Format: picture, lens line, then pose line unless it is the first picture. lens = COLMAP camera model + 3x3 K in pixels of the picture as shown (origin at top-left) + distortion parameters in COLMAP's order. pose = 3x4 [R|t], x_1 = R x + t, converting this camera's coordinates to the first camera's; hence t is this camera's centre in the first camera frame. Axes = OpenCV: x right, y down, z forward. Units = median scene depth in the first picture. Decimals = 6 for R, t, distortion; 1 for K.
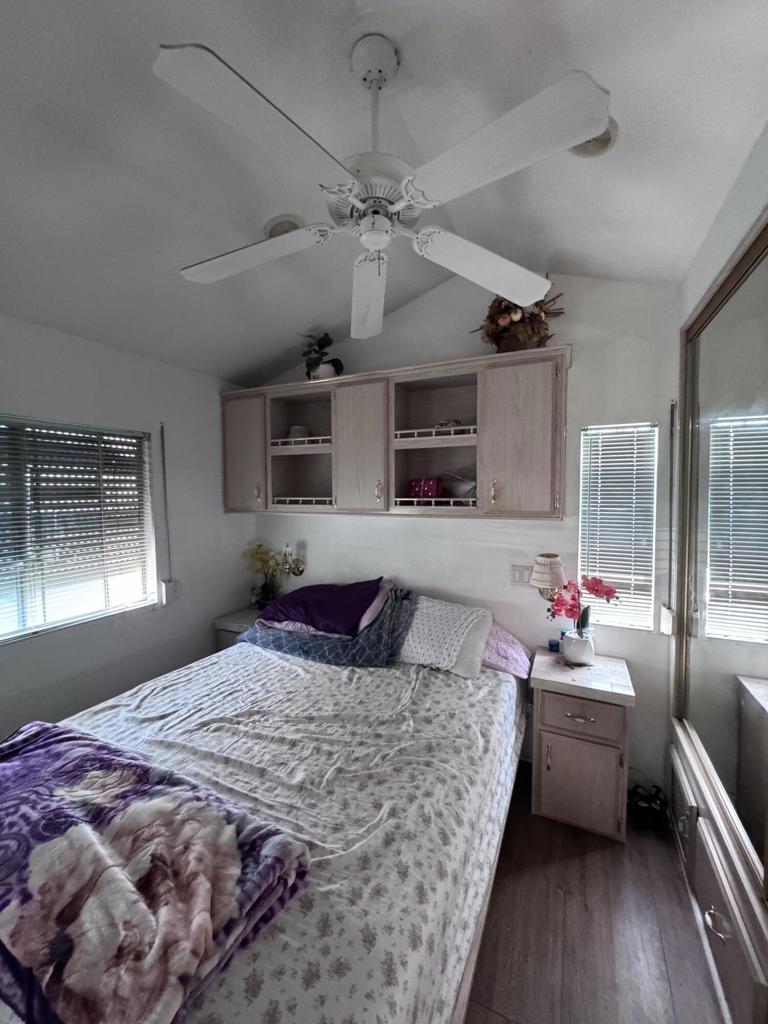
lens RADIAL K [[409.4, 0, 384.7], [0, 409.4, 512.5], [0, 0, 1]] dist [-0.002896, 0.000997]
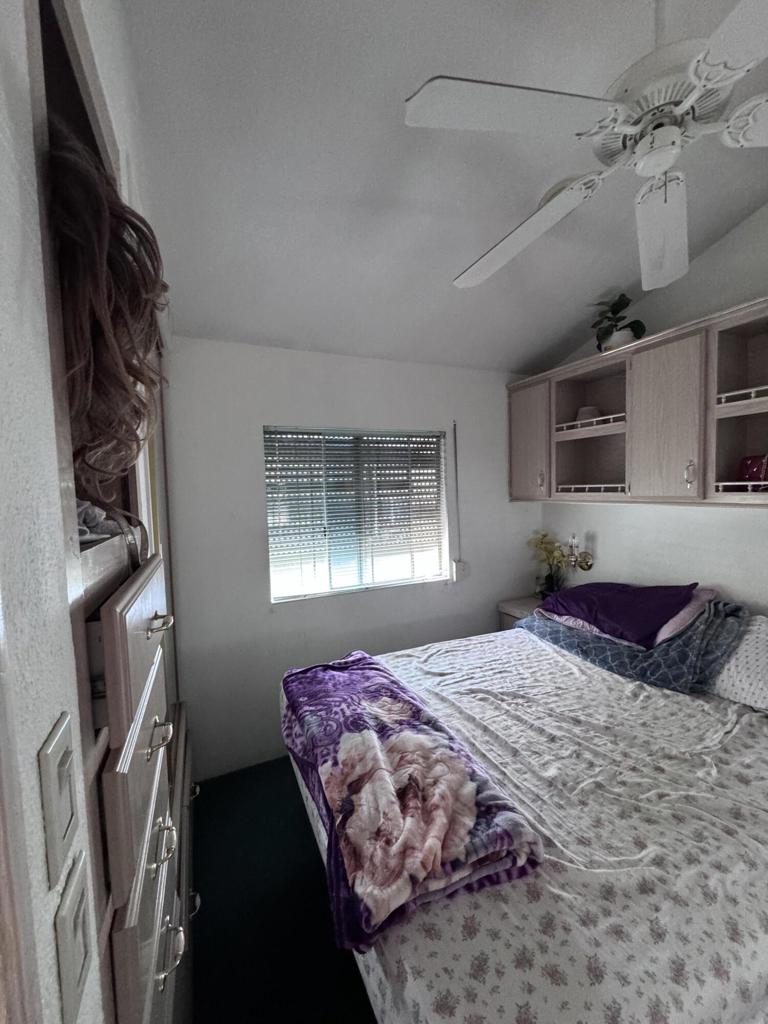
lens RADIAL K [[409.4, 0, 384.7], [0, 409.4, 512.5], [0, 0, 1]] dist [-0.002896, 0.000997]
pose [[0.754844, 0.022291, -0.655526, 0.083681], [-0.008905, 0.999679, 0.023740, 0.011795], [0.655844, -0.012082, 0.754799, 0.017712]]
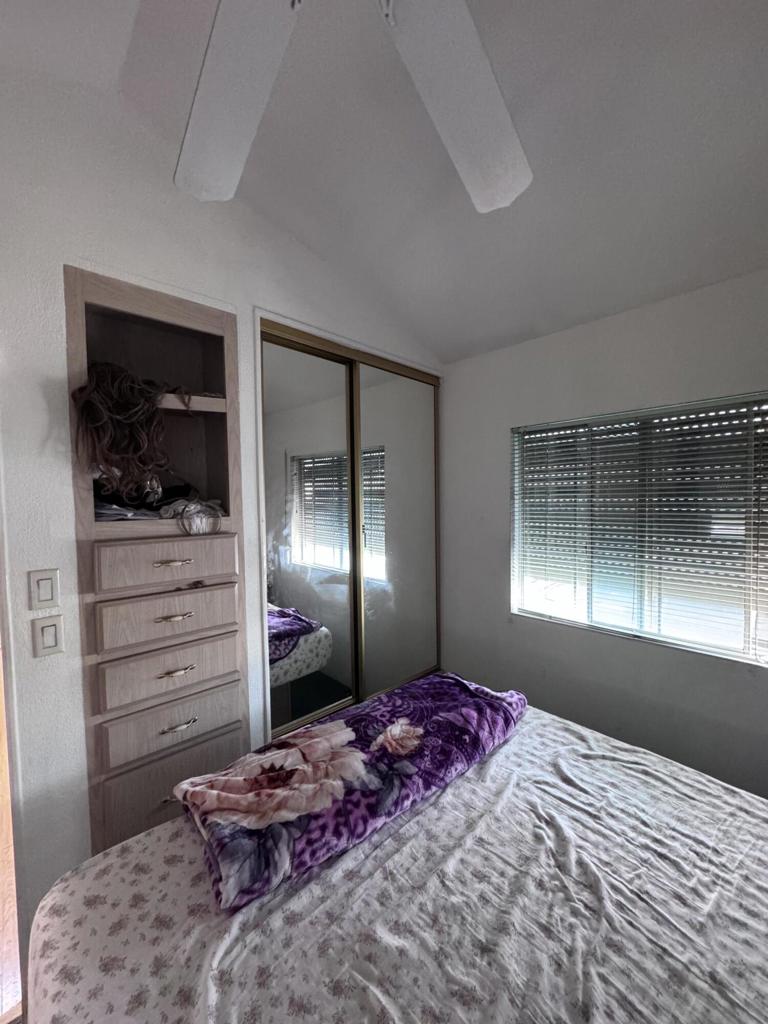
lens RADIAL K [[409.4, 0, 384.7], [0, 409.4, 512.5], [0, 0, 1]] dist [-0.002896, 0.000997]
pose [[-0.374768, 0.044333, -0.926058, 0.260513], [-0.033725, 0.997543, 0.061403, -0.035817], [0.926505, 0.054243, -0.372352, 0.890369]]
